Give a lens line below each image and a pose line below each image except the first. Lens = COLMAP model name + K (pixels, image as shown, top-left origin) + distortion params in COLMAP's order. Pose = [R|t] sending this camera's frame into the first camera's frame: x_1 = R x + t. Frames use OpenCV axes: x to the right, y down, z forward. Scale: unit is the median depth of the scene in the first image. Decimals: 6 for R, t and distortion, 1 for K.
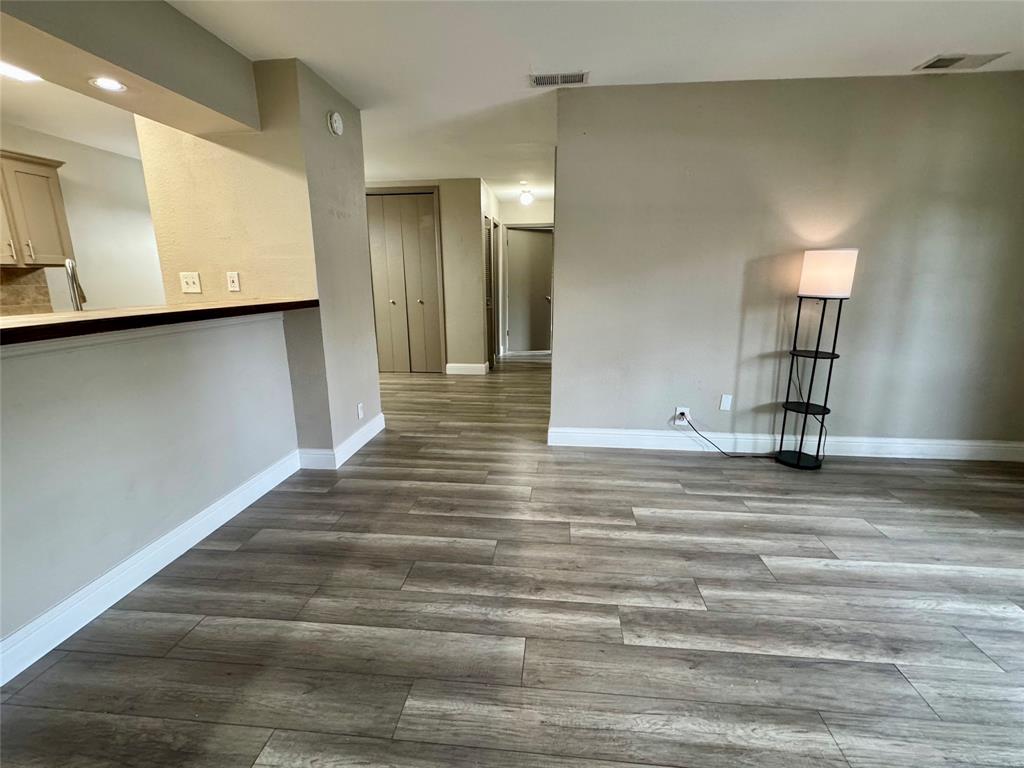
lens RADIAL K [[464.4, 0, 512.9], [0, 464.4, 382.6], [0, 0, 1]] dist [-0.004603, 0.001646]
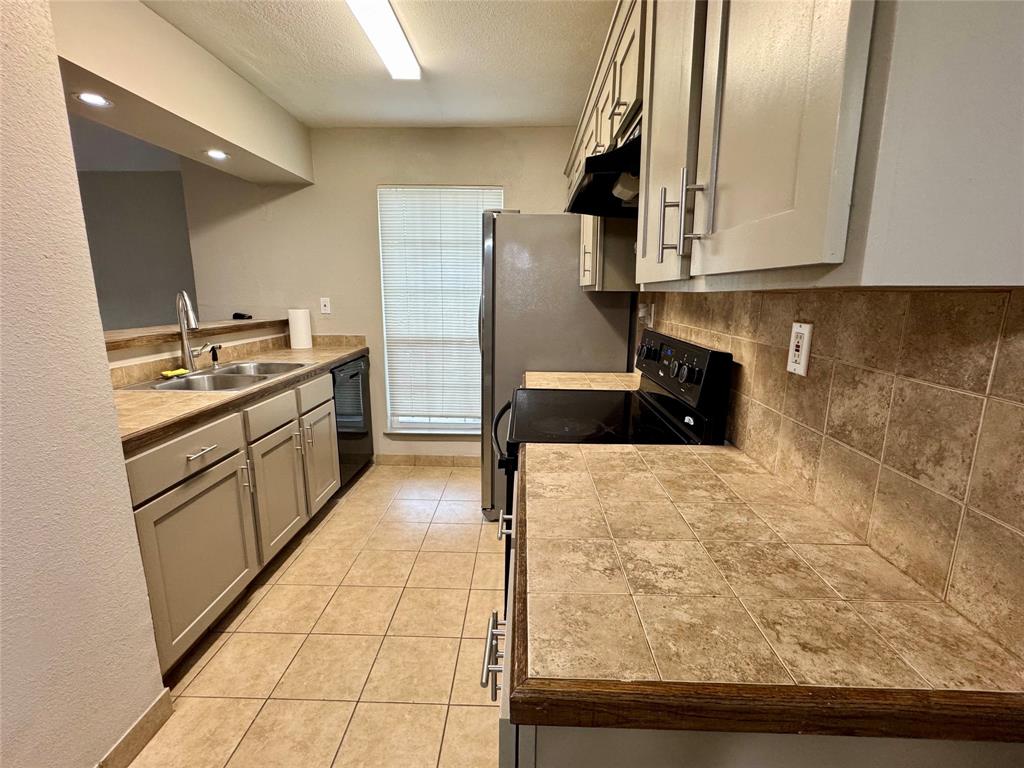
lens RADIAL K [[464.4, 0, 513.1], [0, 464.4, 382.1], [0, 0, 1]] dist [-0.004603, 0.001646]
pose [[-0.996730, 0.018058, -0.078755, -1.101079], [-0.015722, 0.912730, 0.408261, -0.352584], [0.079254, 0.408164, -0.909462, 1.433064]]
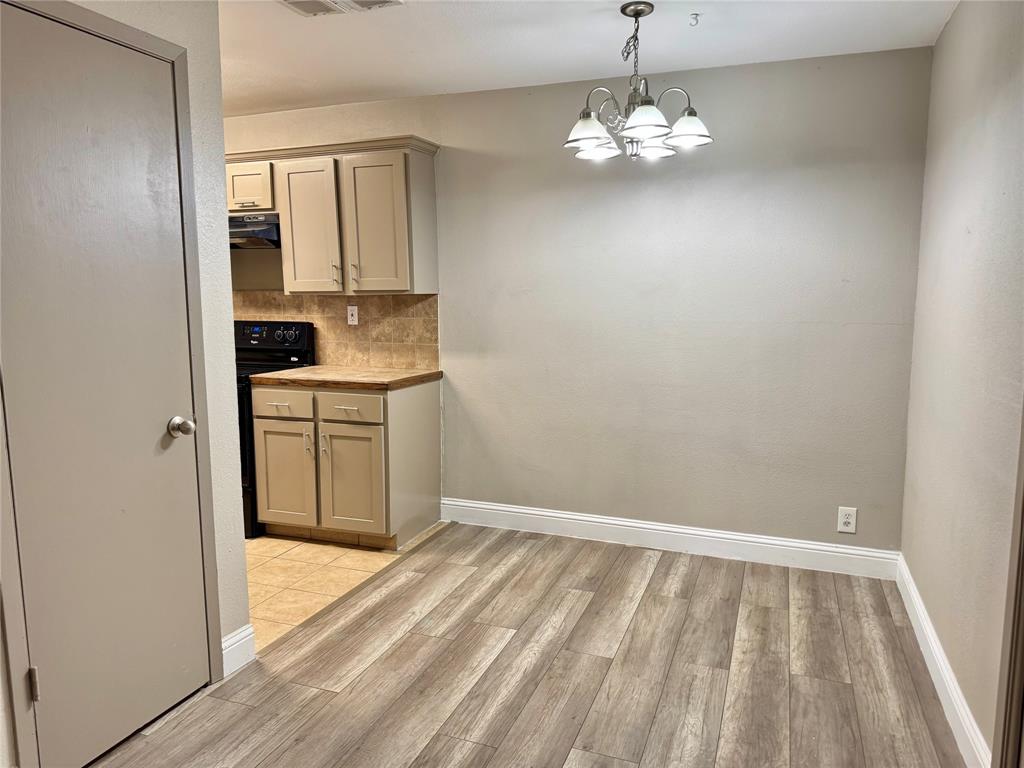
lens RADIAL K [[722.9, 0, 517.7], [0, 722.9, 383.9], [0, 0, 1]] dist [0.059629, -0.071163]
pose [[-0.245654, 0.129553, -0.960661, 0.026930], [-0.211797, 0.959911, 0.183611, -0.448046], [0.945937, 0.248570, -0.208367, 1.792603]]
